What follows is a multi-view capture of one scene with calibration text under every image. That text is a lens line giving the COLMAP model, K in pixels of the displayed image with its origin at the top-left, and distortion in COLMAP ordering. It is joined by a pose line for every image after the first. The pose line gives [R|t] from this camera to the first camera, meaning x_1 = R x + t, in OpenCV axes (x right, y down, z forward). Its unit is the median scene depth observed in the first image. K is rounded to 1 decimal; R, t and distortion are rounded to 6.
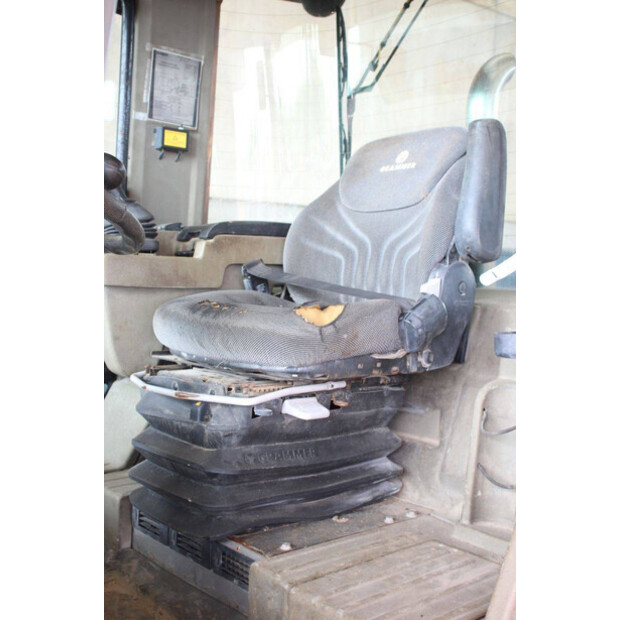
lens RADIAL K [[736.6, 0, 309.8], [0, 736.6, 324.7], [0, 0, 1]] dist [-0.006494, 0.025721]
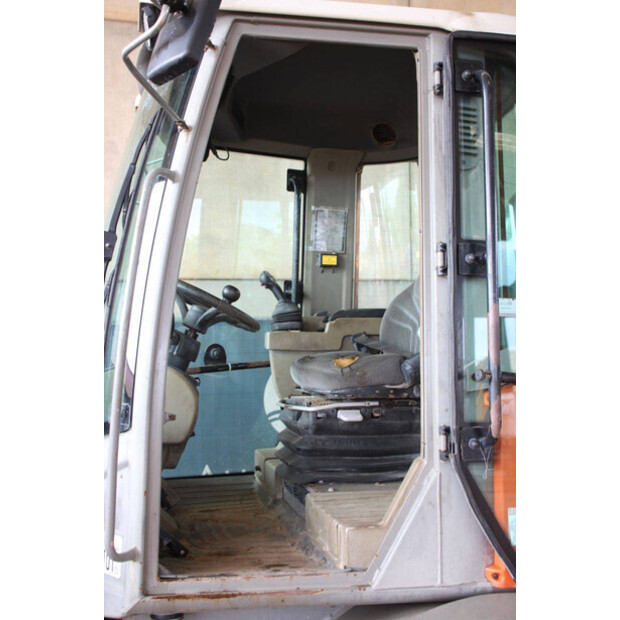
lens RADIAL K [[732.6, 0, 310.0], [0, 732.6, 310.0], [0, 0, 1]] dist [-0.001518, 0.019299]
pose [[0.890893, -0.045692, -0.451909, 0.602796], [-0.006109, 0.993632, -0.112510, 0.050245], [0.454172, 0.102995, 0.884941, -0.535384]]
